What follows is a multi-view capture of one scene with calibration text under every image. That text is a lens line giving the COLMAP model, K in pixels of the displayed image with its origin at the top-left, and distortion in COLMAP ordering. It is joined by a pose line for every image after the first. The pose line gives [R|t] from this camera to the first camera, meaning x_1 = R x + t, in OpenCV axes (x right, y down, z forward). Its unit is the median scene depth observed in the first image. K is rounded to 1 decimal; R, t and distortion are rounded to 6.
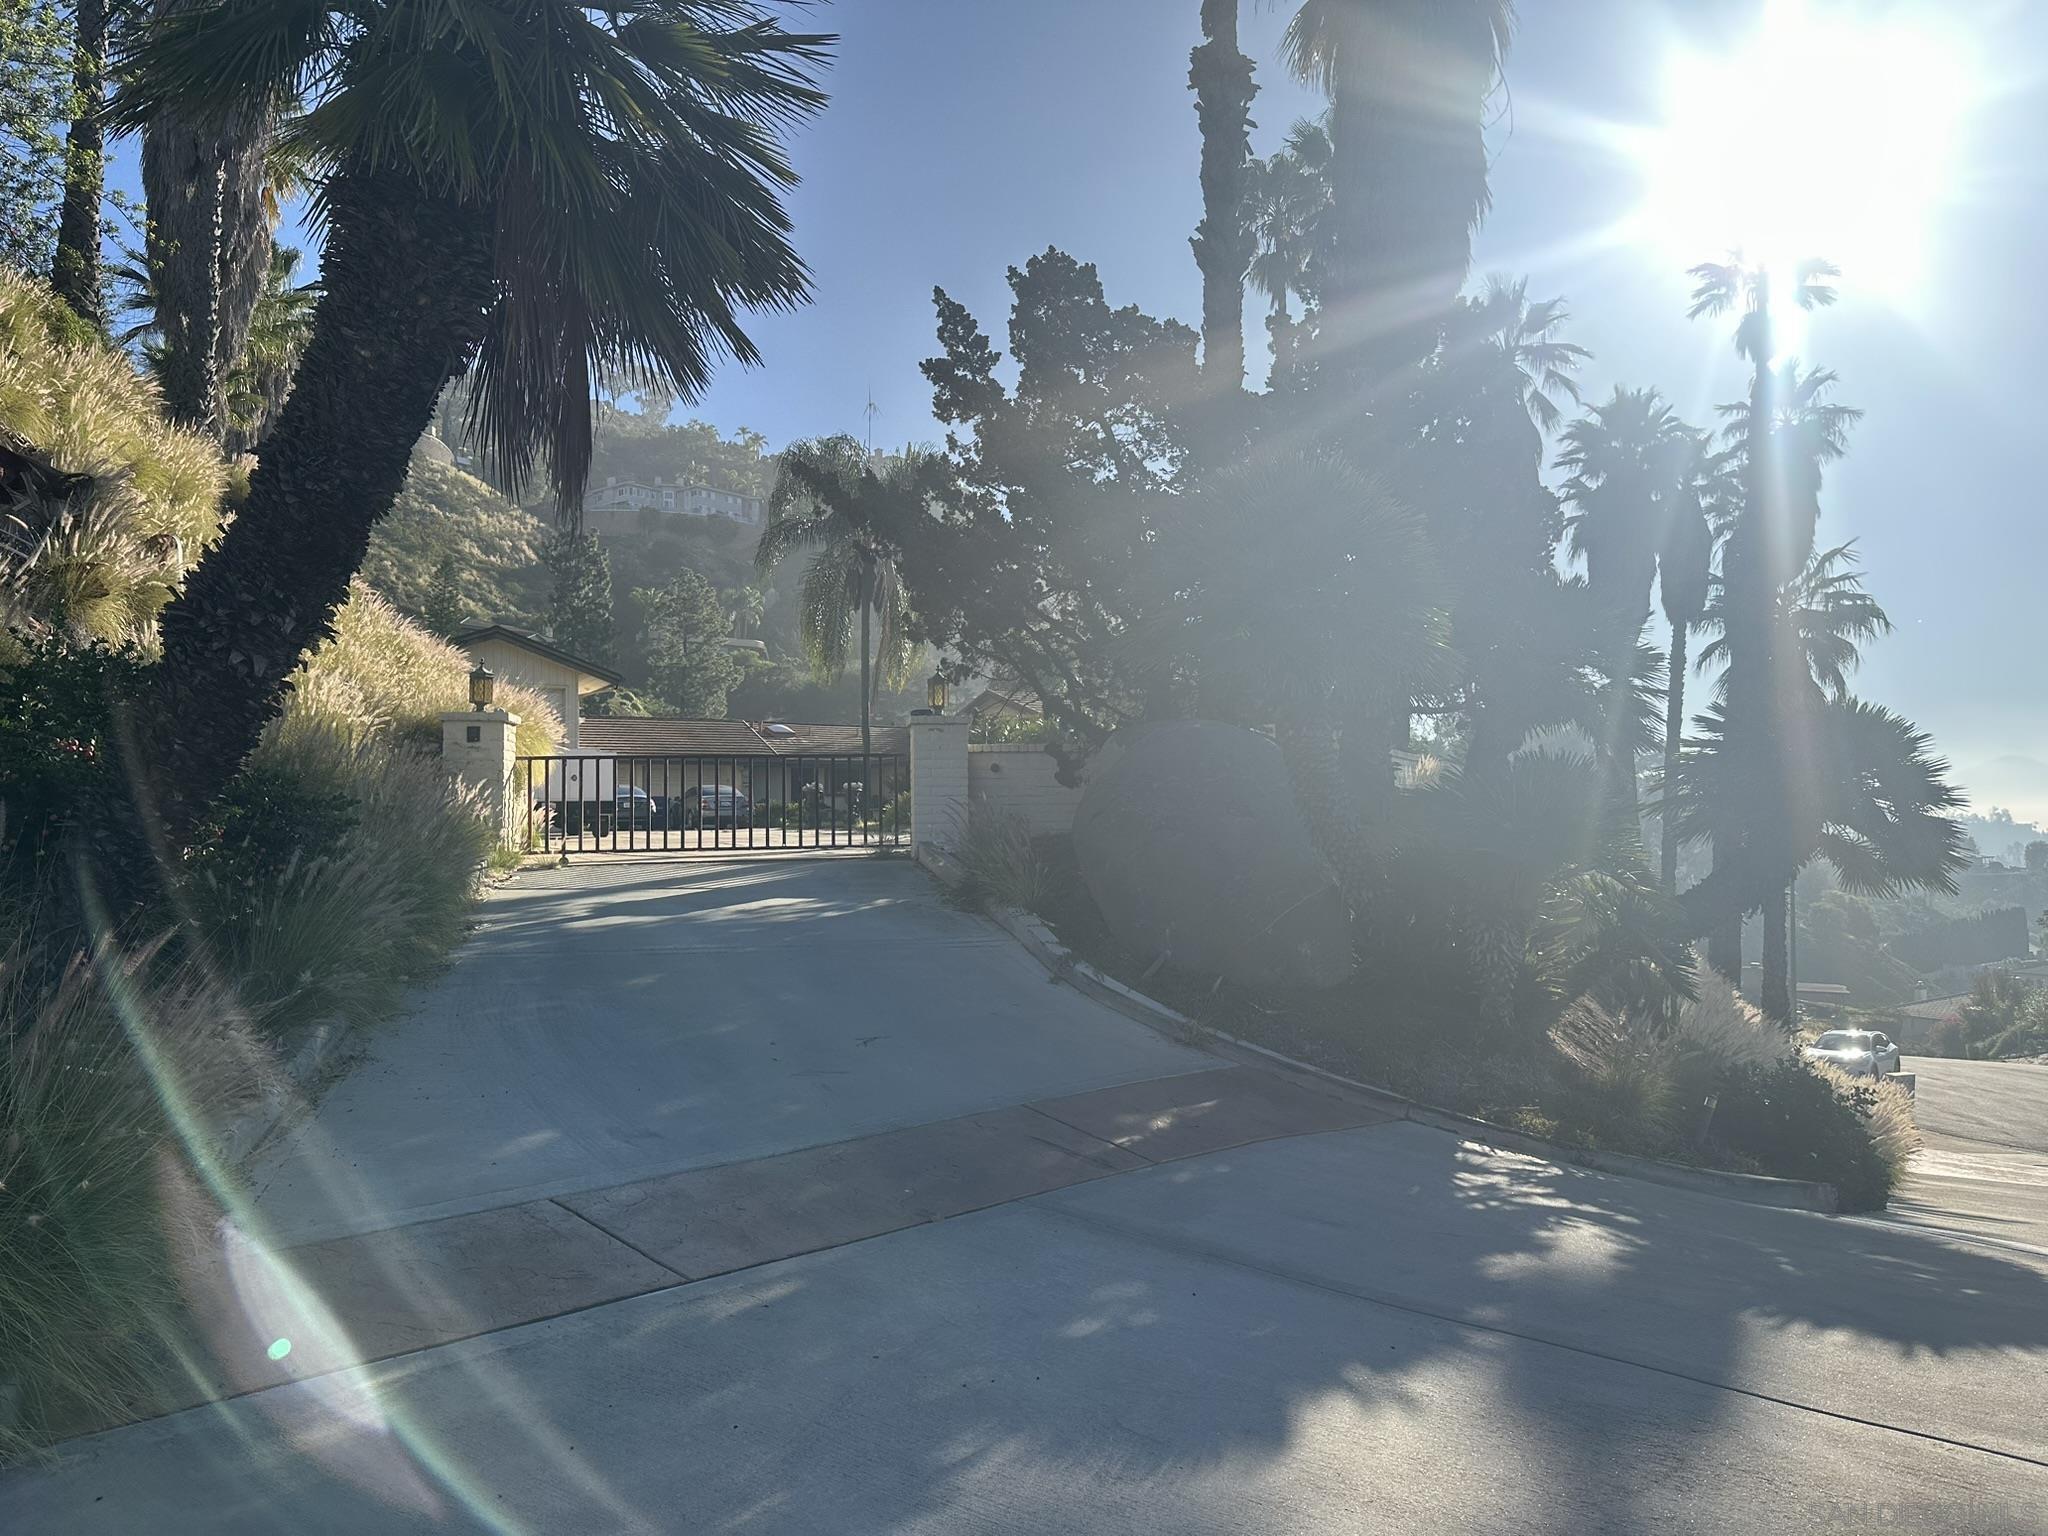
lens RADIAL K [[1426.7, 0, 1025.7], [0, 1426.7, 756.2], [0, 0, 1]] dist [0.134379, -0.210810]
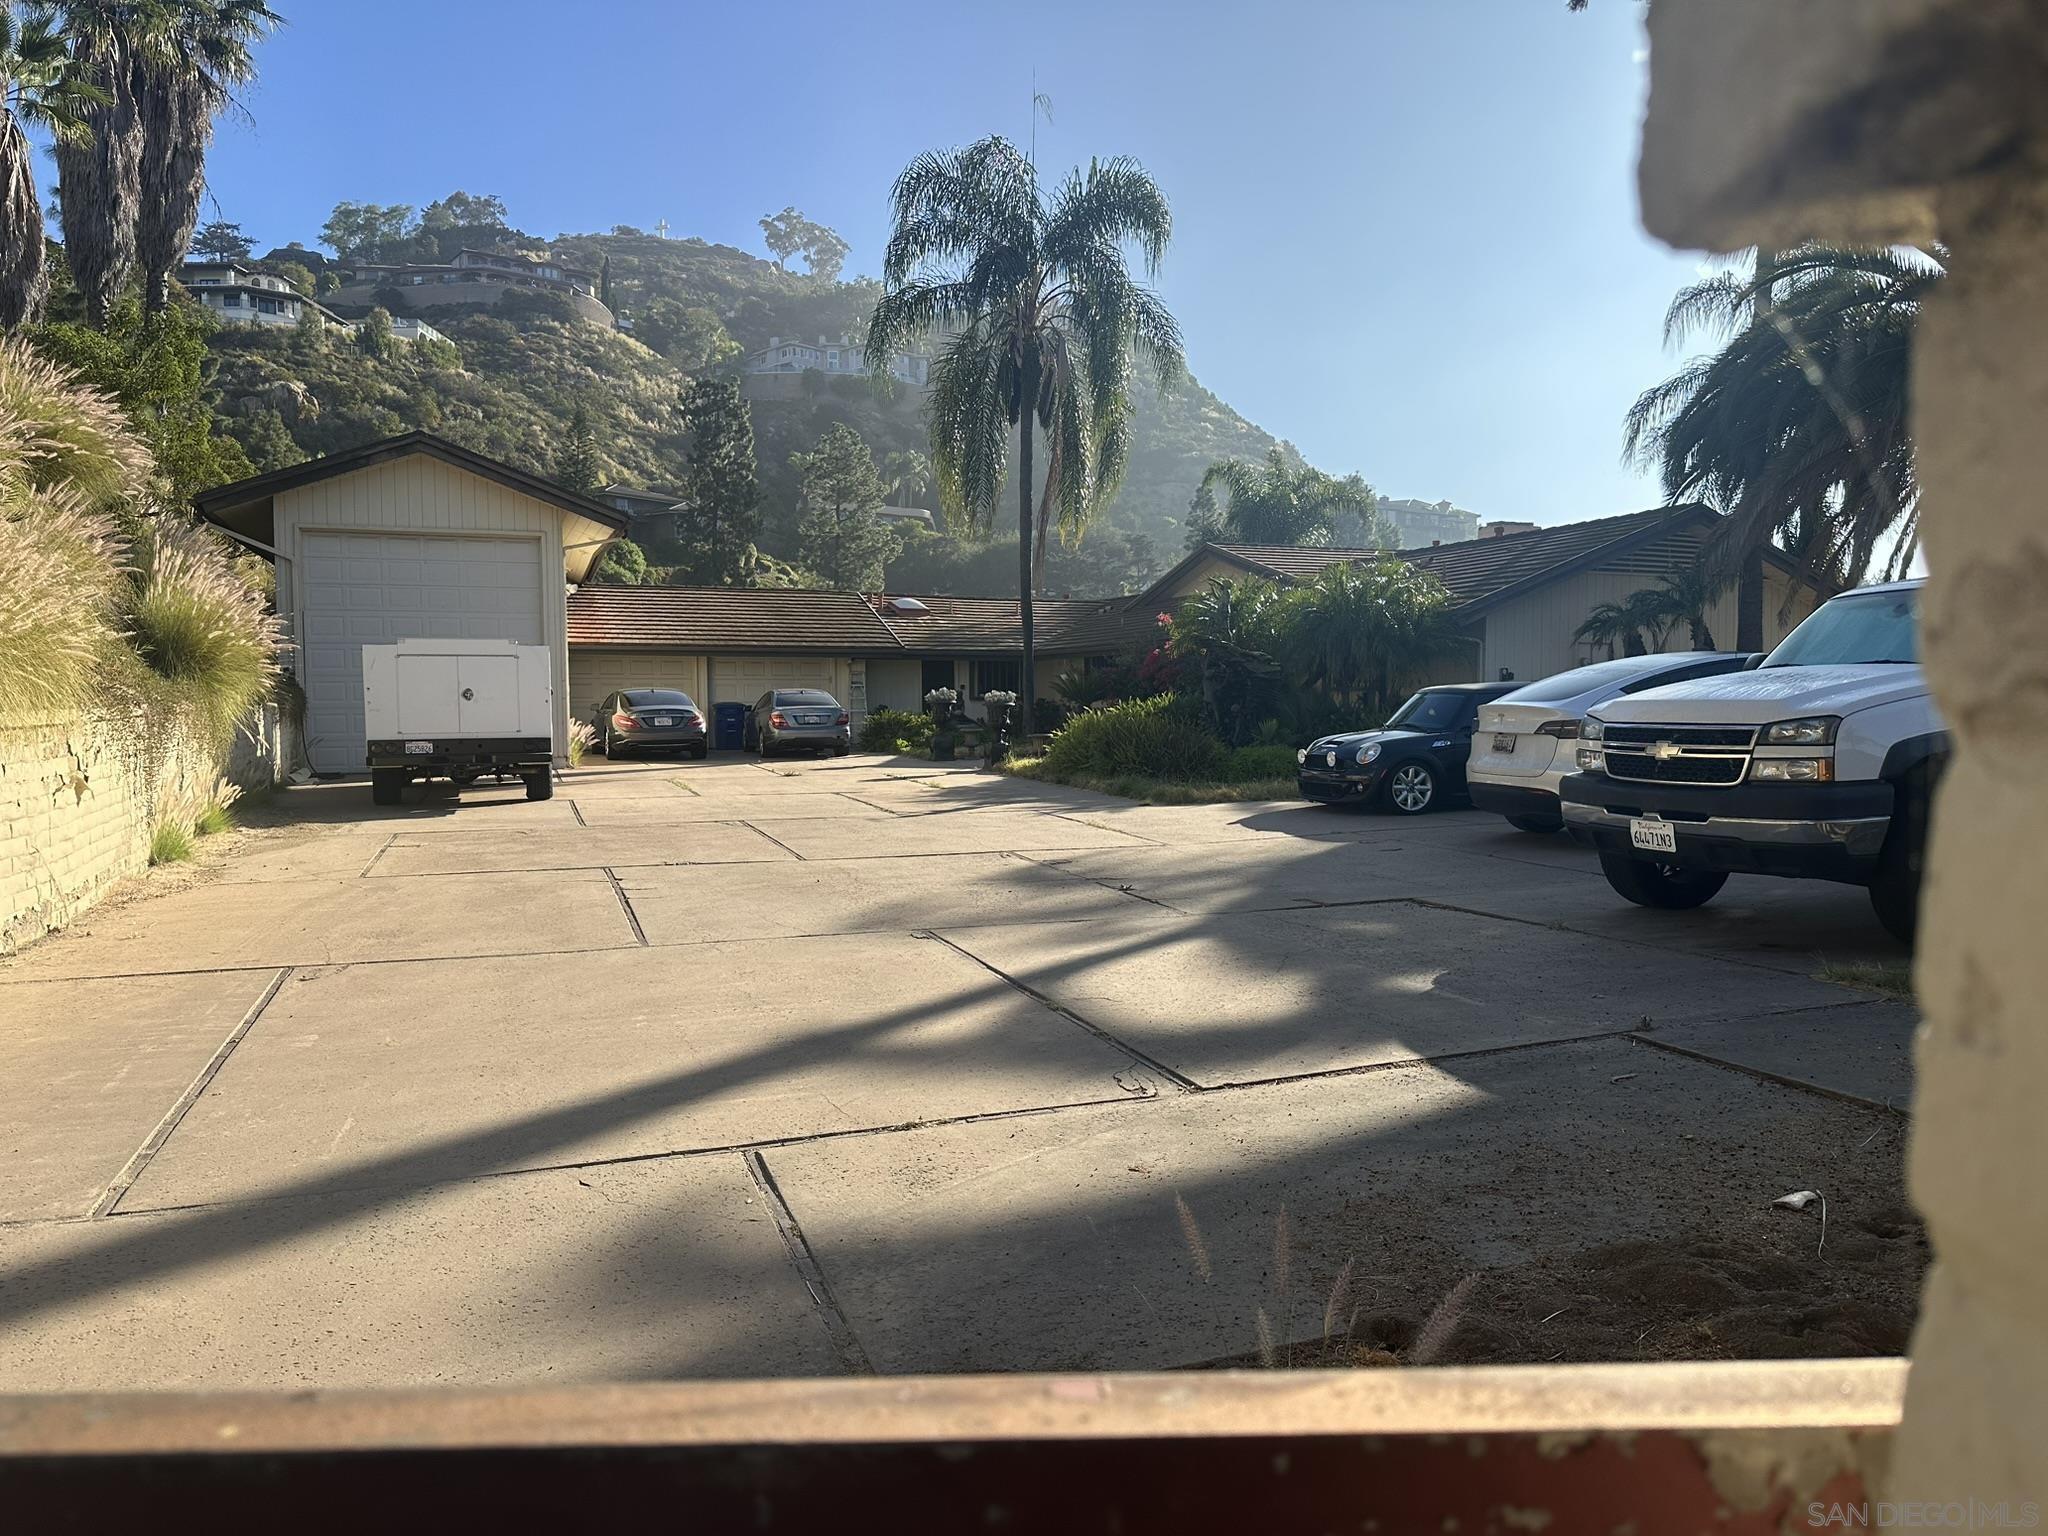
lens RADIAL K [[1403.0, 0, 1014.3], [0, 1403.0, 769.7], [0, 0, 1]] dist [0.193053, -0.387281]
pose [[0.991498, 0.010271, -0.129716, -0.030416], [0.002352, 0.995302, 0.096786, -0.005203], [0.130101, -0.096269, 0.986816, 0.335173]]
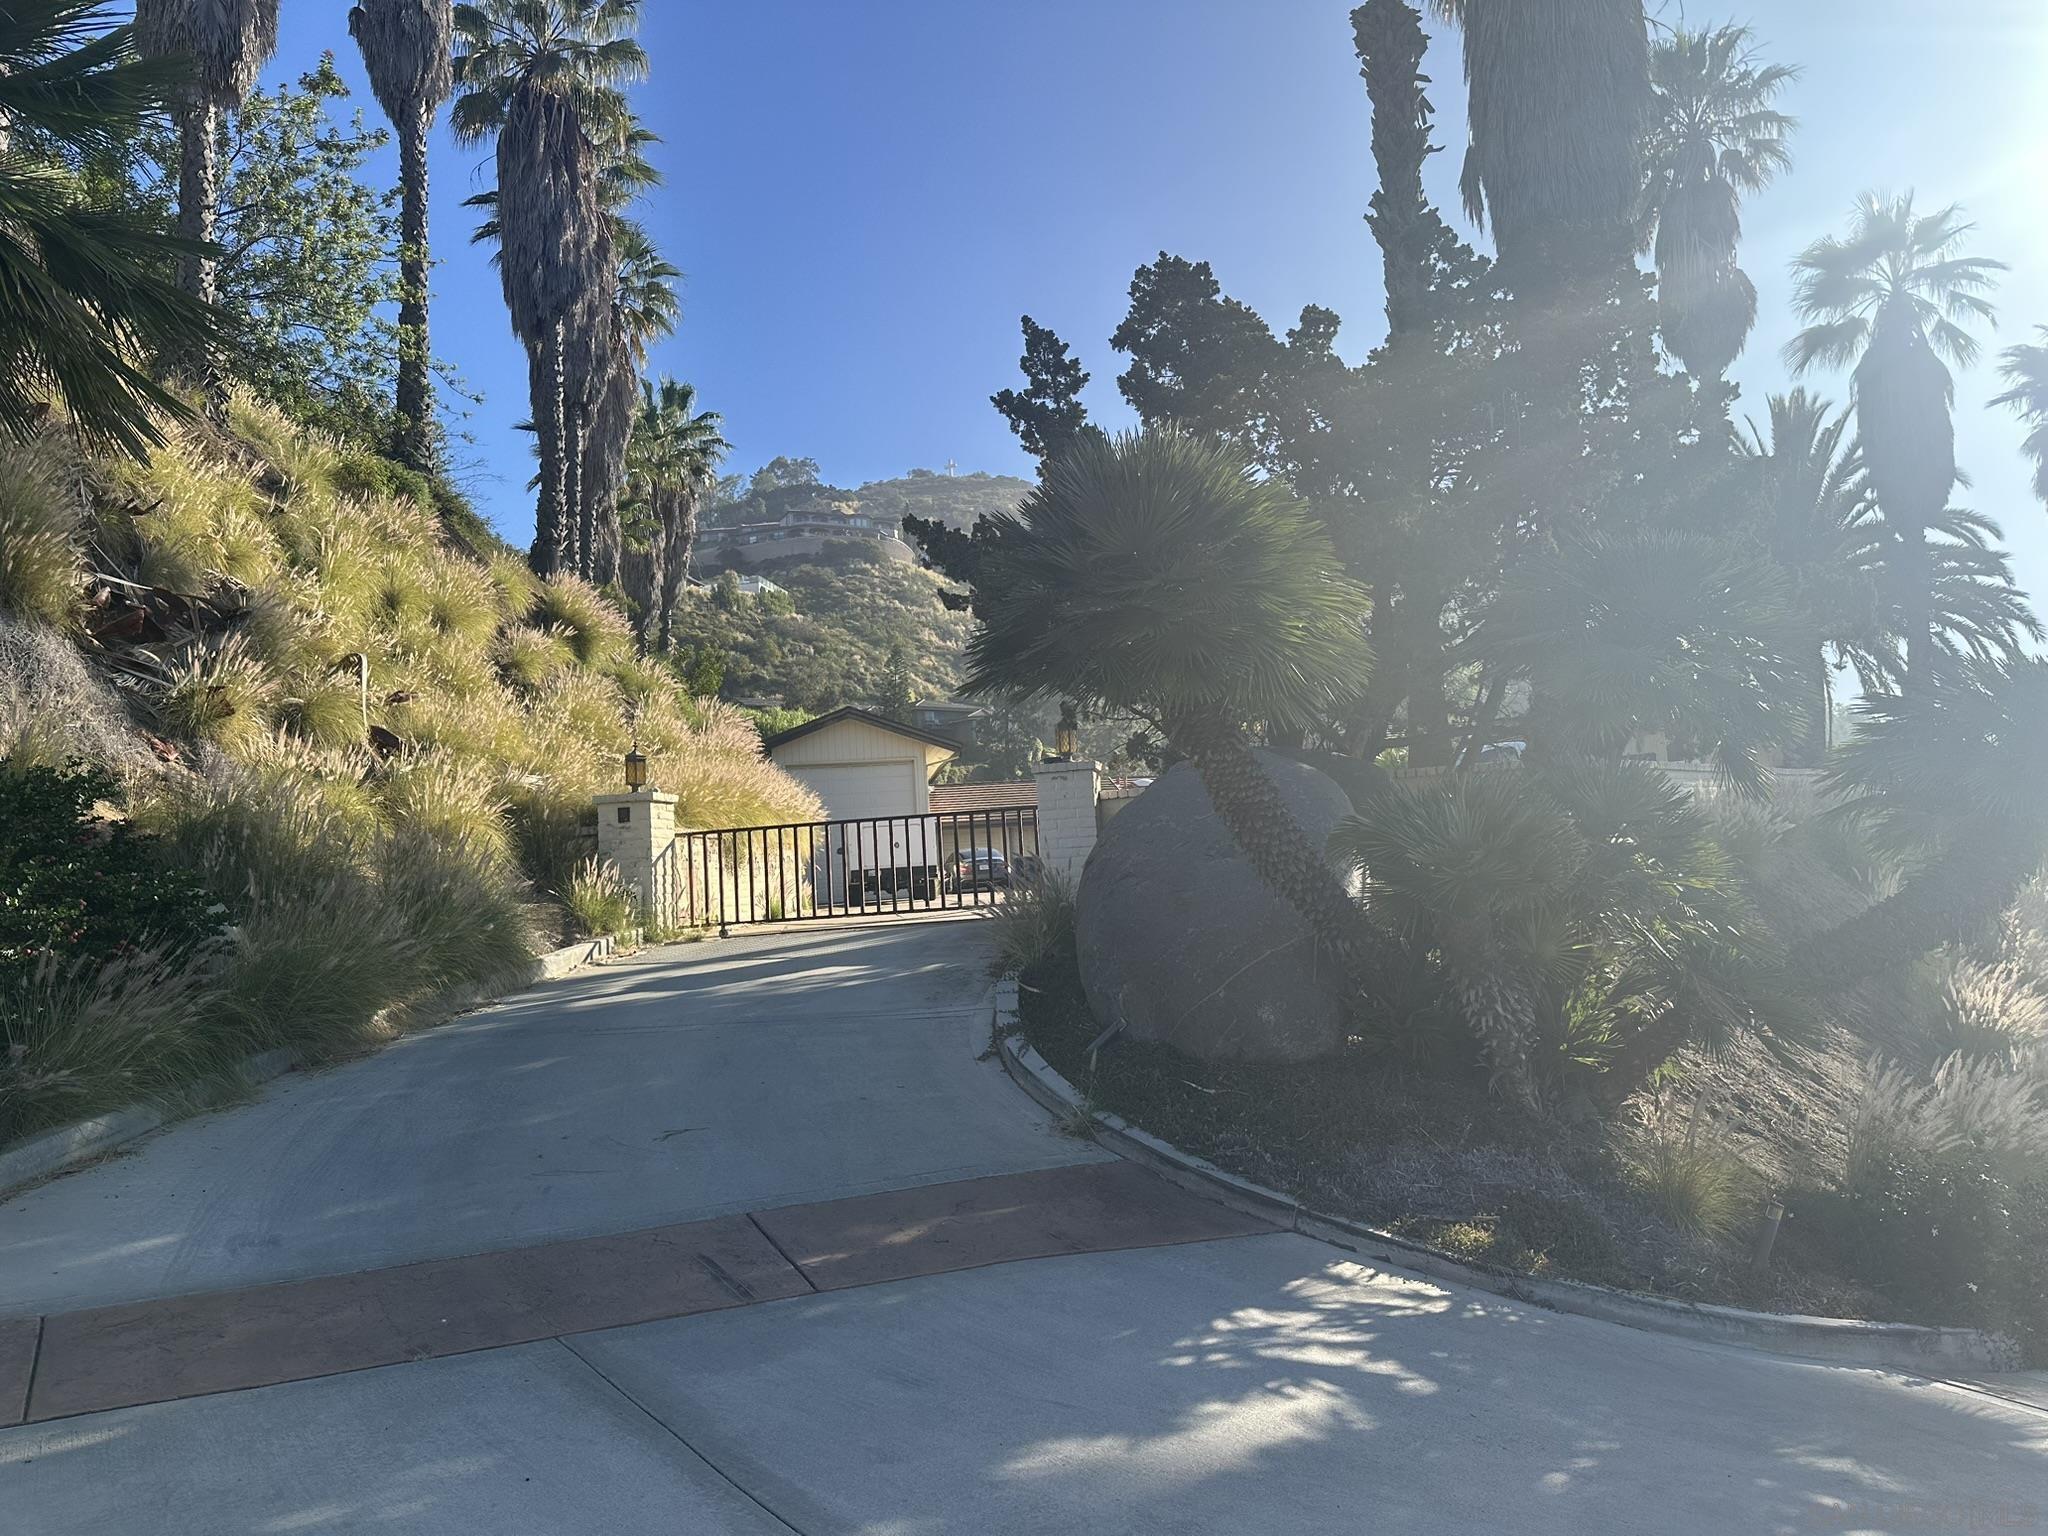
lens RADIAL K [[1424.1, 0, 1030.6], [0, 1424.1, 761.4], [0, 0, 1]] dist [0.087096, -0.113129]
pose [[0.946620, -0.075213, -0.313455, 0.070444], [0.065238, 0.996977, -0.042207, 0.002863], [0.315682, 0.019505, 0.948665, 0.034474]]
